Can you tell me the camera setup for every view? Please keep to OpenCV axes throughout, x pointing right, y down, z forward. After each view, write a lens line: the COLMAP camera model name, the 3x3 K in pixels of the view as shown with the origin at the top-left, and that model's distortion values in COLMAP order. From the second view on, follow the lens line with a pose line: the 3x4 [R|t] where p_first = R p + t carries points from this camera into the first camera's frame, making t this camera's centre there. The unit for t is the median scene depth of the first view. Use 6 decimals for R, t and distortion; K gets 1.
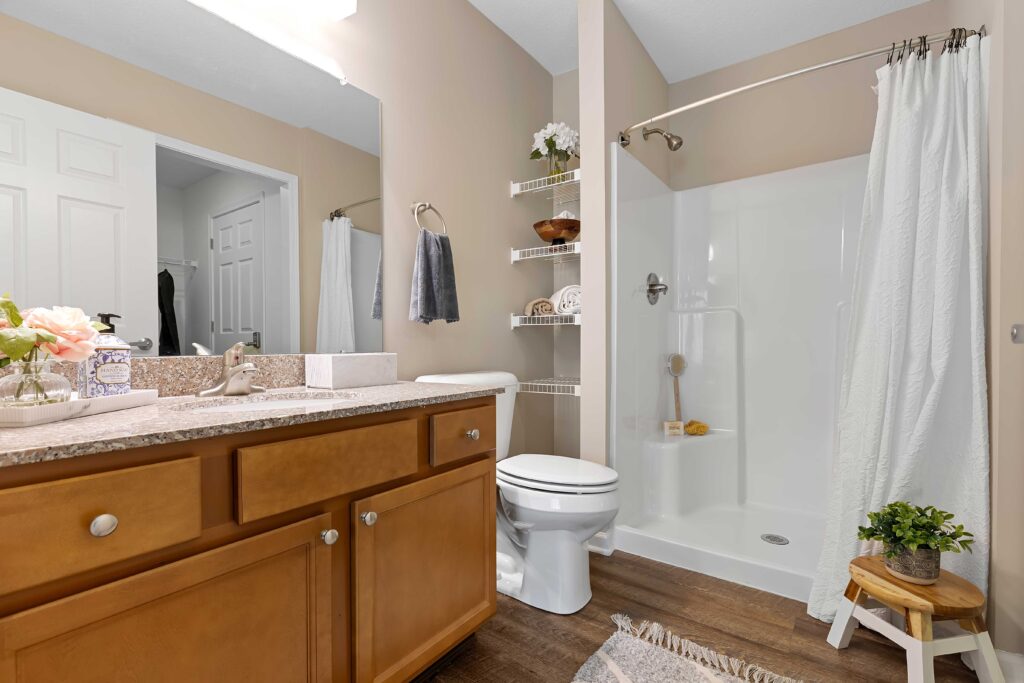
lens RADIAL K [[467.8, 0, 512.1], [0, 467.8, 344.4], [0, 0, 1]] dist [0.003526, 0.001214]
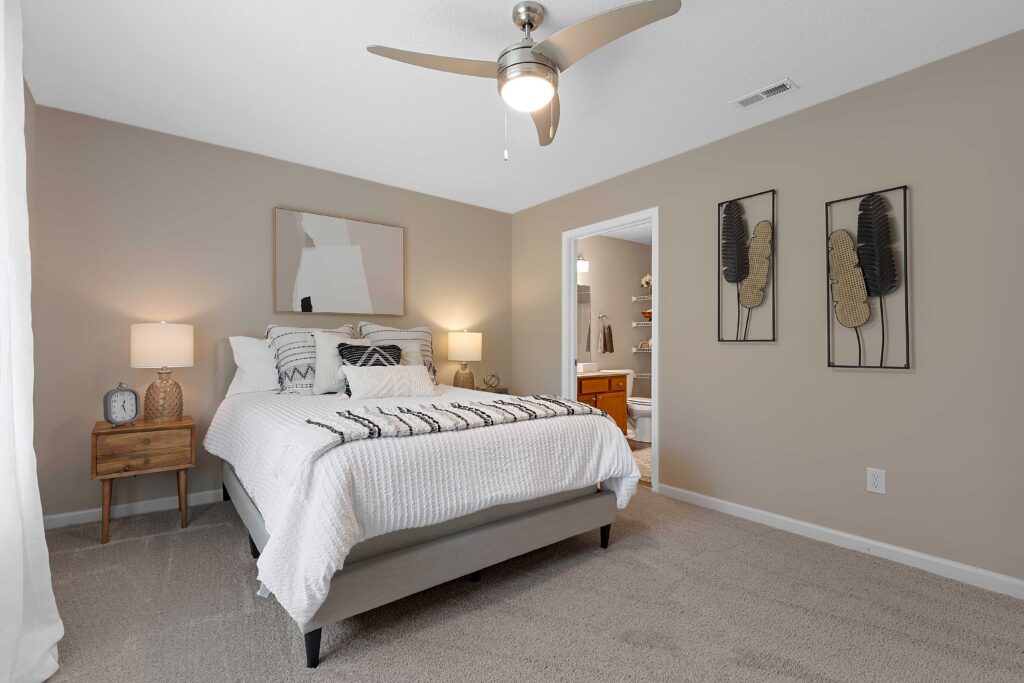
lens RADIAL K [[467.8, 0, 509.8], [0, 467.8, 343.6], [0, 0, 1]] dist [0.003526, 0.001214]
pose [[0.961677, -0.001347, -0.274182, 0.072240], [-0.000508, 0.999977, -0.006694, -0.089925], [0.274185, 0.006577, 0.961655, -2.211048]]
